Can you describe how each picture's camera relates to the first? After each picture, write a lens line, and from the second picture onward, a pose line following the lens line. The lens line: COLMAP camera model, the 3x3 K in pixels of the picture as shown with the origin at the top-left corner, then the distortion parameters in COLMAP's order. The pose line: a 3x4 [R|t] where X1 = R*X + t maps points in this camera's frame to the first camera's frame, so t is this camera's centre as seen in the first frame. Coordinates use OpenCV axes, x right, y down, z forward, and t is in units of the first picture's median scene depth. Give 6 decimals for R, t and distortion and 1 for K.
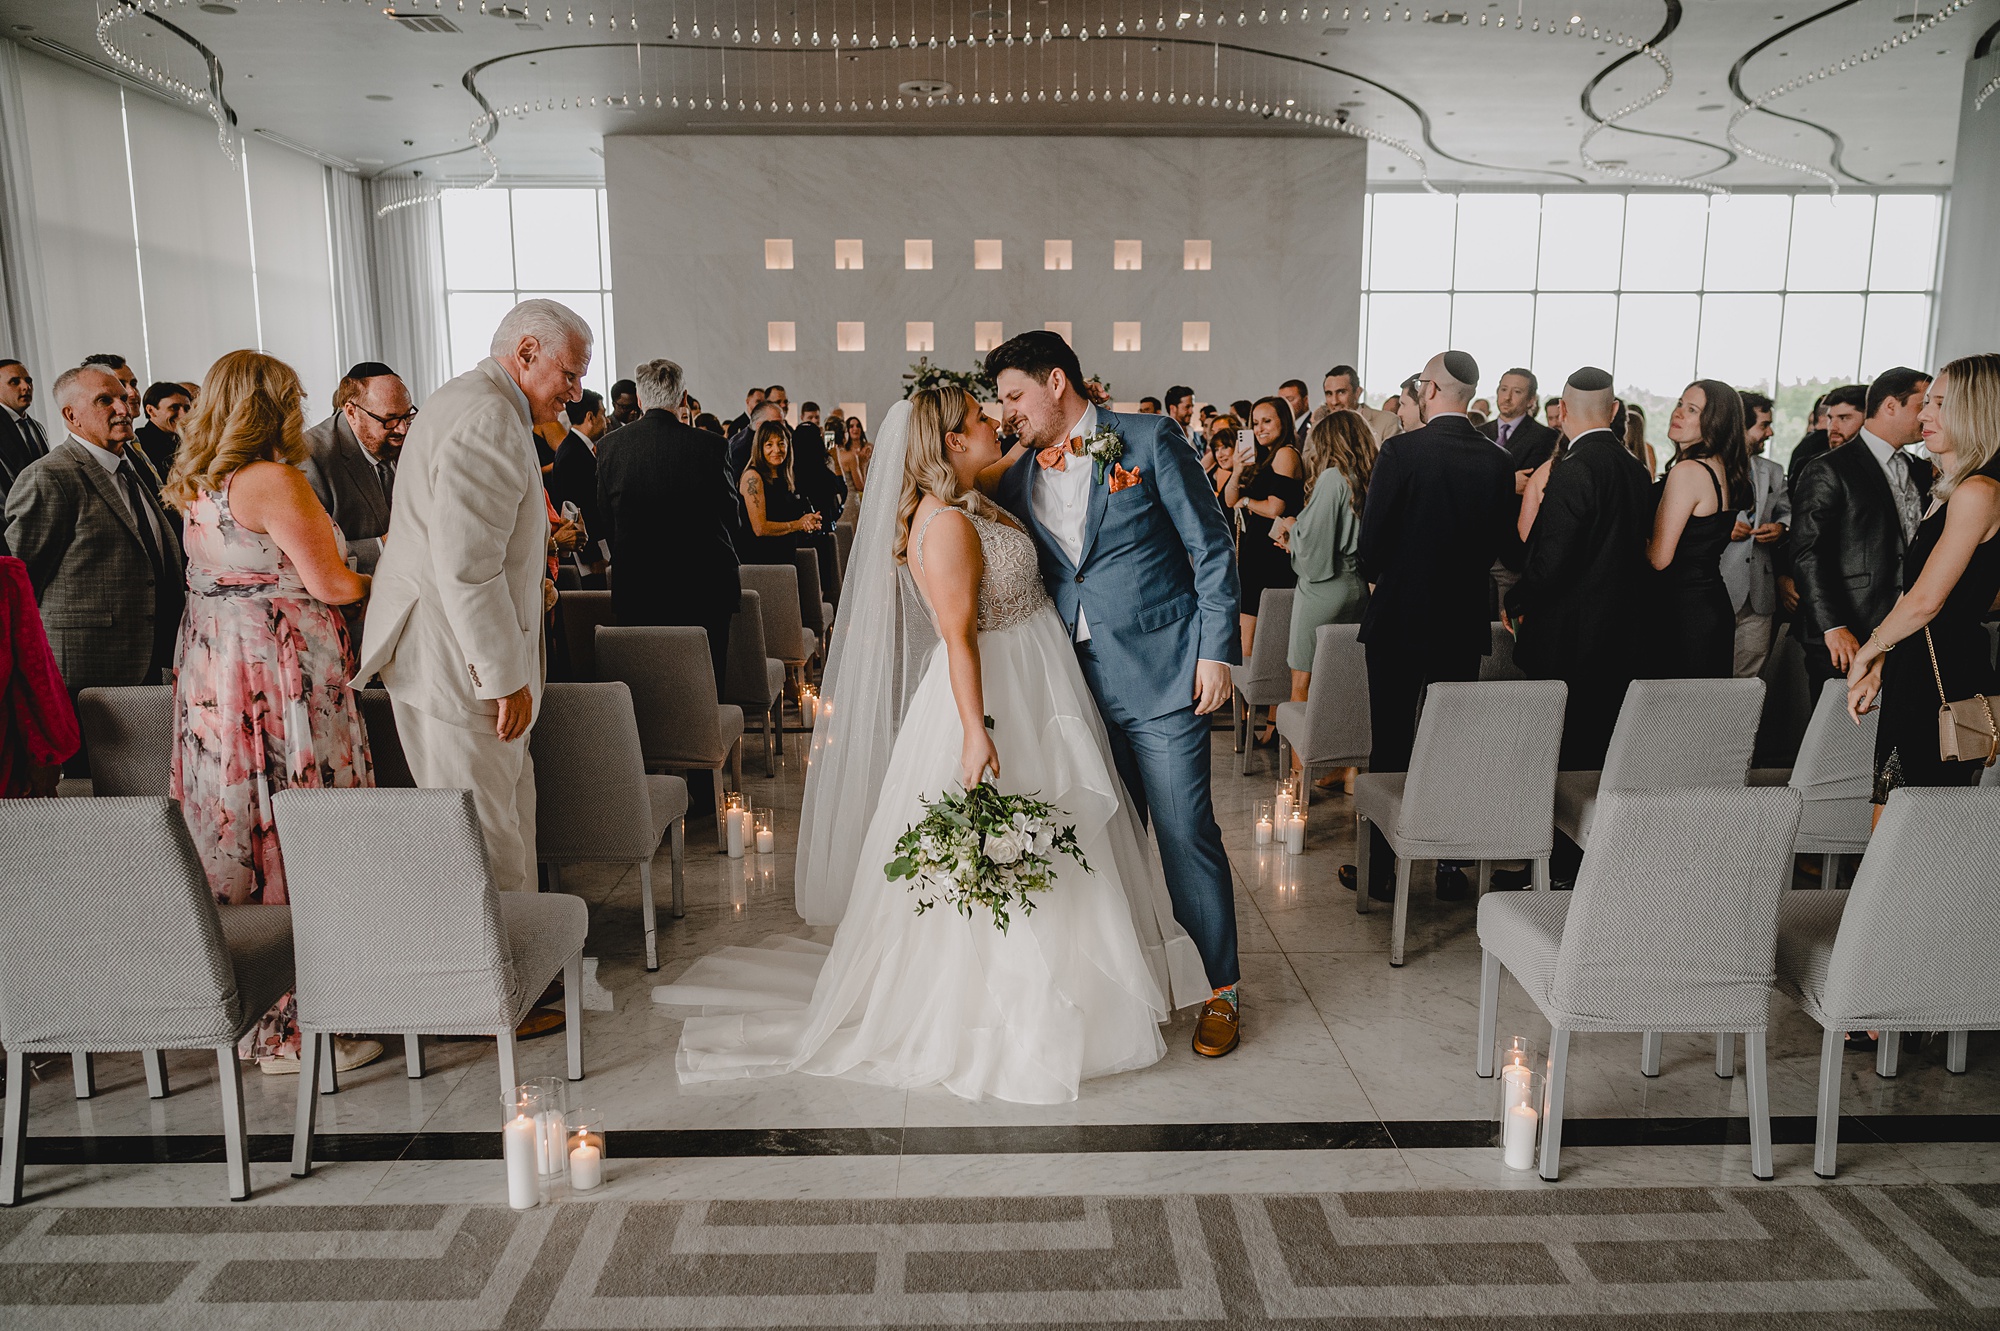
lens RADIAL K [[1464.3, 0, 1004.0], [0, 1464.3, 688.7], [0, 0, 1]] dist [0.002695, 0.001978]
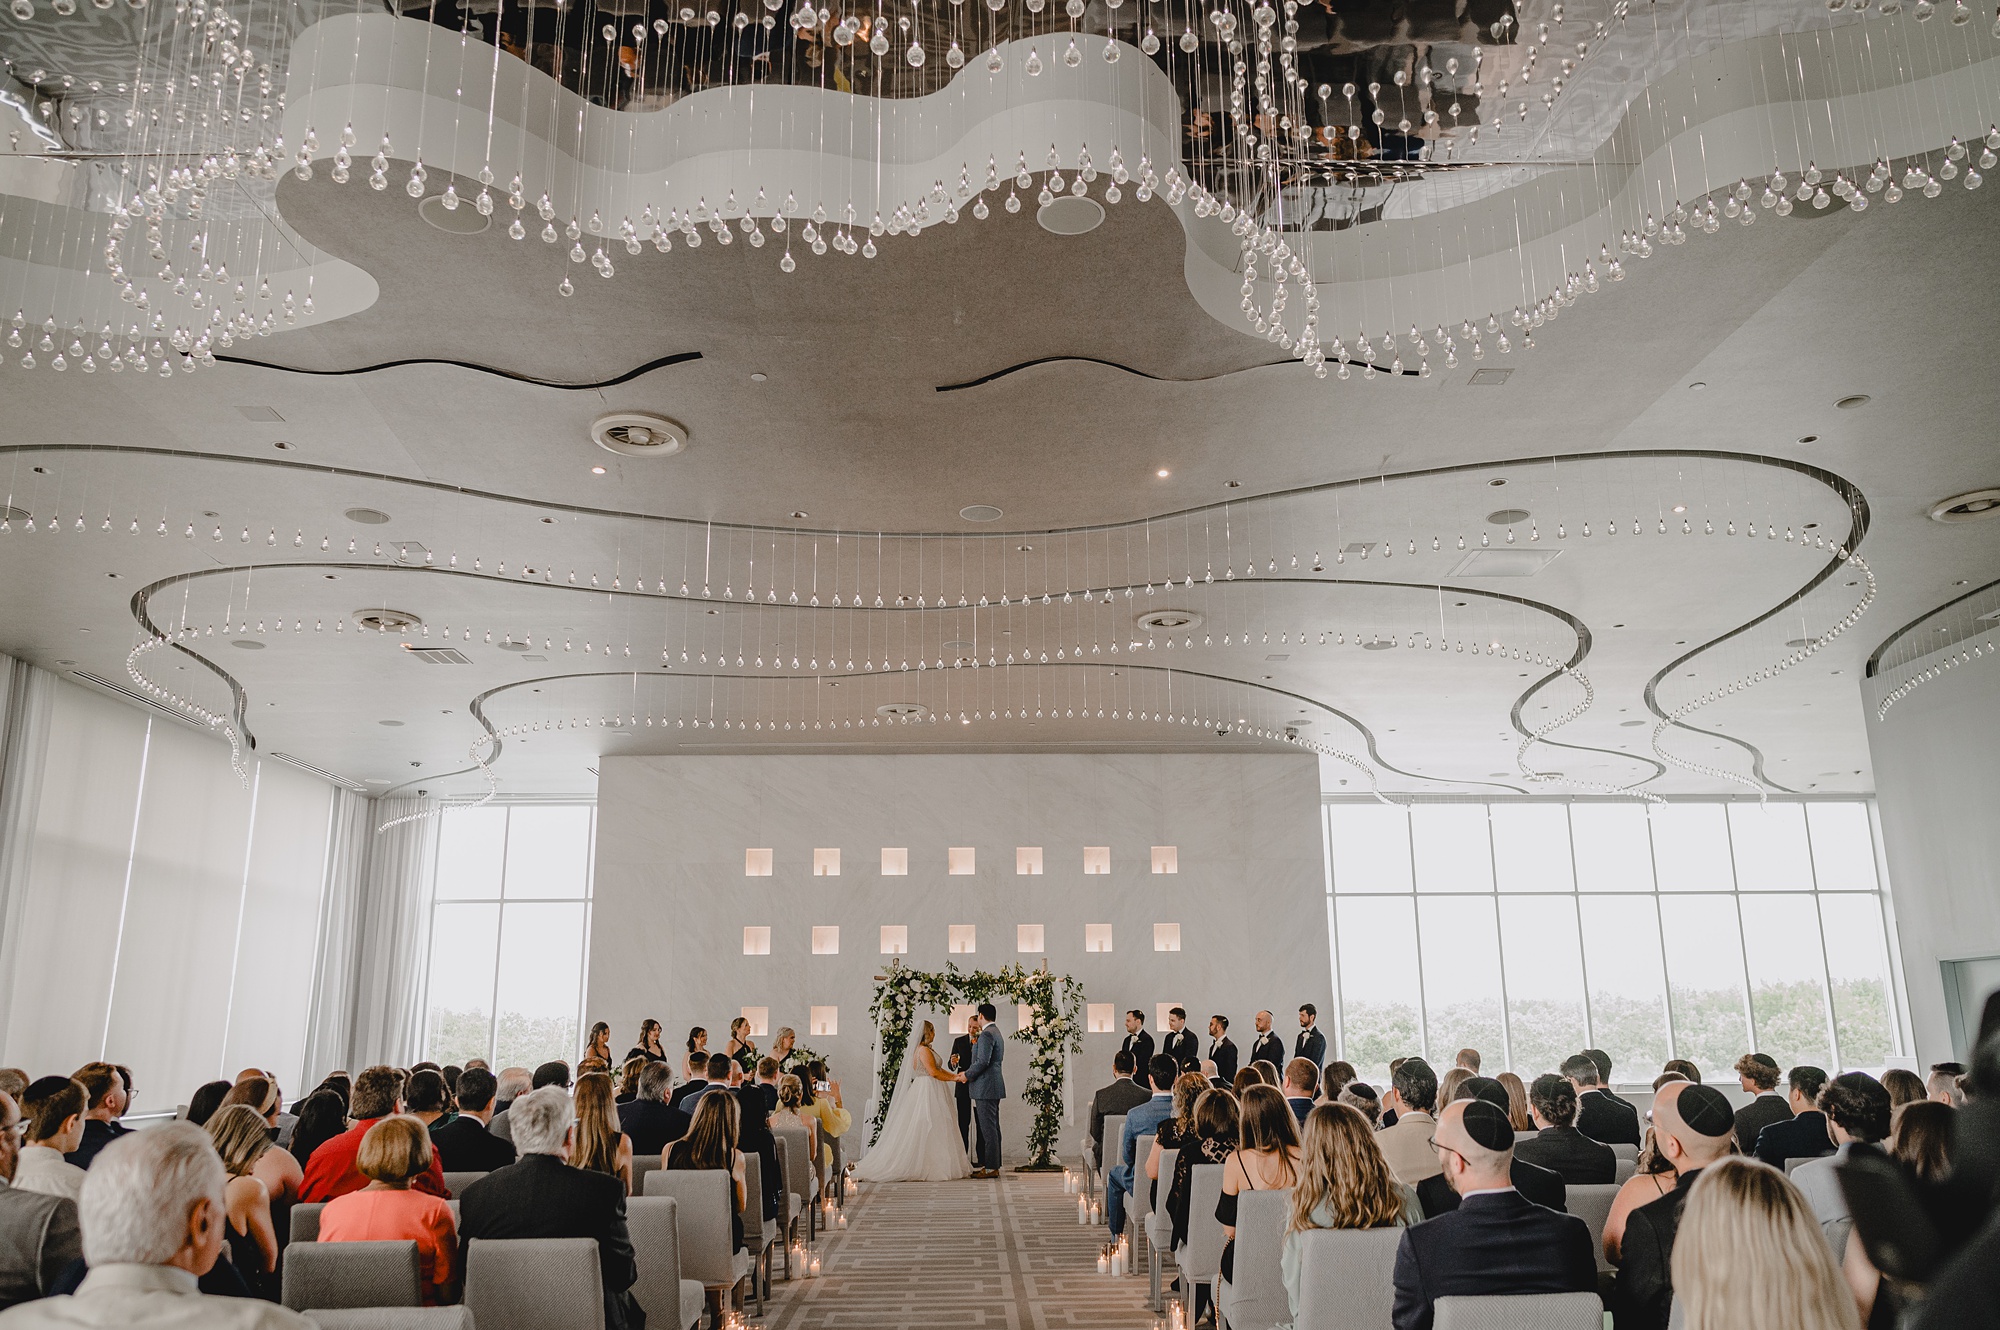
lens RADIAL K [[1414.6, 0, 1007.1], [0, 1414.6, 713.7], [0, 0, 1]] dist [0.002507, -0.001609]
pose [[0.999950, -0.006656, 0.007489, 0.037445], [0.009069, 0.919045, -0.394048, 0.004188], [-0.004260, 0.394096, 0.919059, 0.110280]]
